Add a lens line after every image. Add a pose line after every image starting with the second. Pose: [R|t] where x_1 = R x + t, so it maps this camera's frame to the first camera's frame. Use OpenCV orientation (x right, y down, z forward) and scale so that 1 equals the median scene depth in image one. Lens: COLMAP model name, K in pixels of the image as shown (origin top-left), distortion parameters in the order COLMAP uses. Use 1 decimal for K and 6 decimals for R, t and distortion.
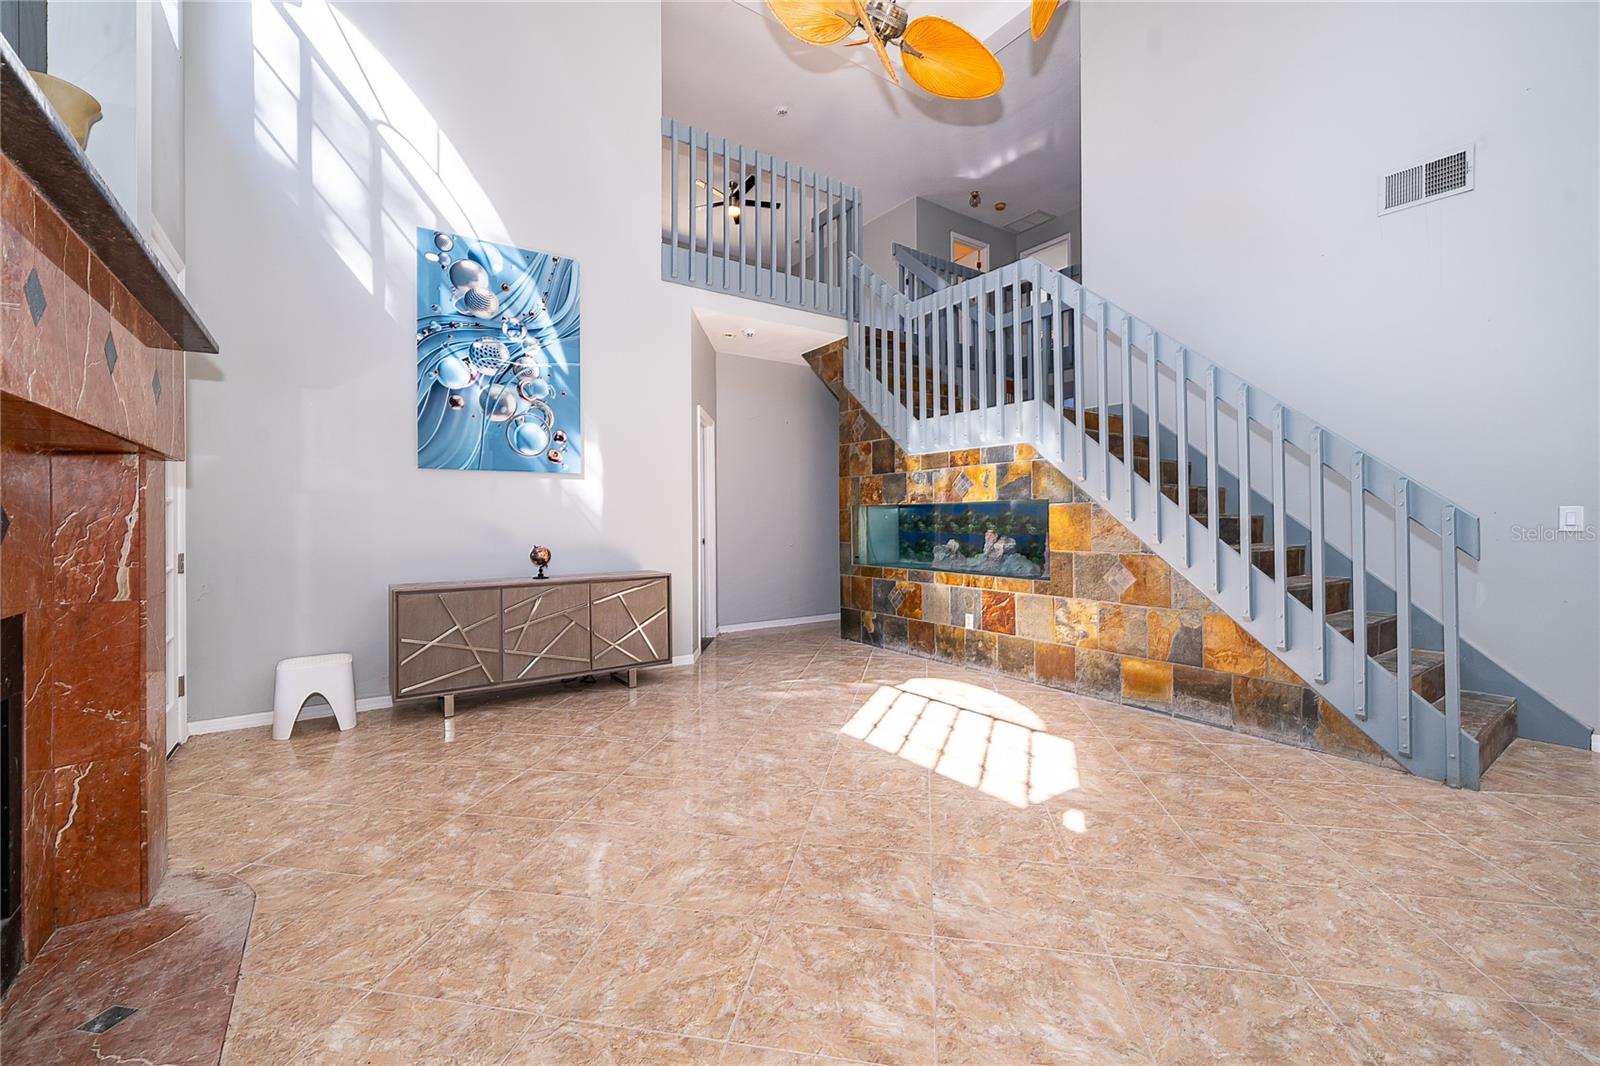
lens RADIAL K [[653.1, 0, 791.3], [0, 653.1, 530.9], [0, 0, 1]] dist [-0.000029, 0.000939]
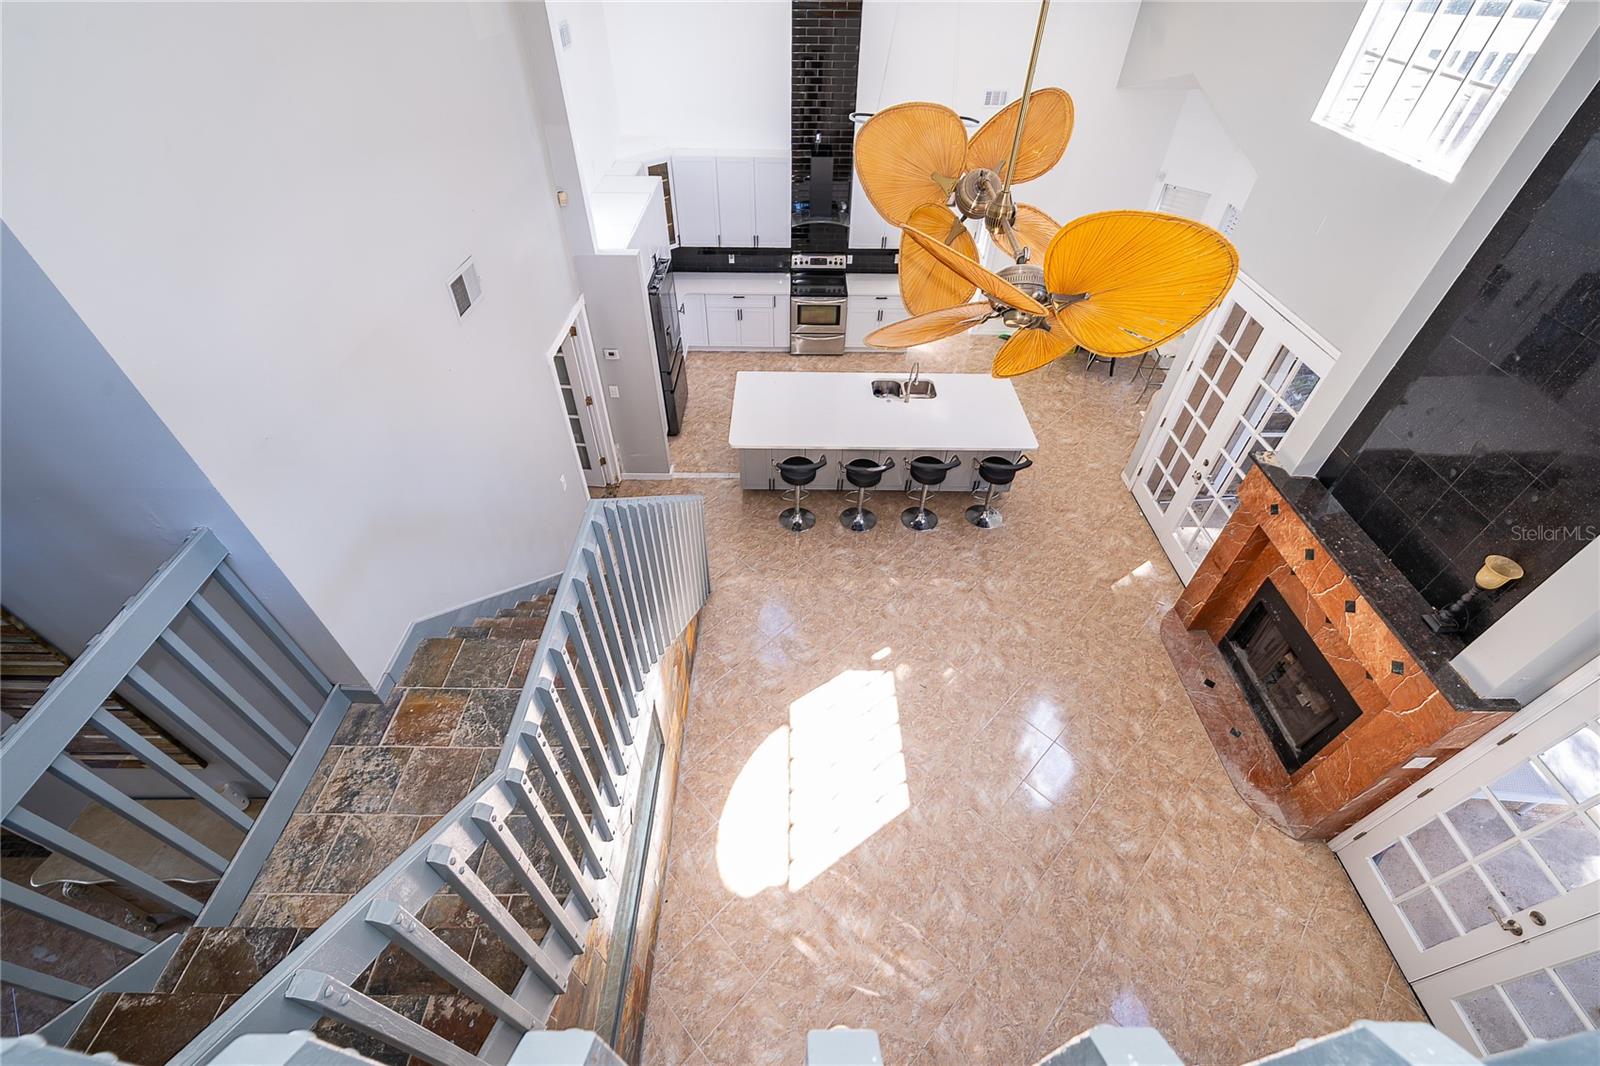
lens RADIAL K [[653.1, 0, 802.1], [0, 653.1, 539.4], [0, 0, 1]] dist [-0.000029, 0.000939]
pose [[-0.827217, -0.399017, 0.395598, -0.040179], [-0.006098, 0.710391, 0.703780, -0.842402], [-0.561850, 0.579767, -0.590081, 1.320412]]
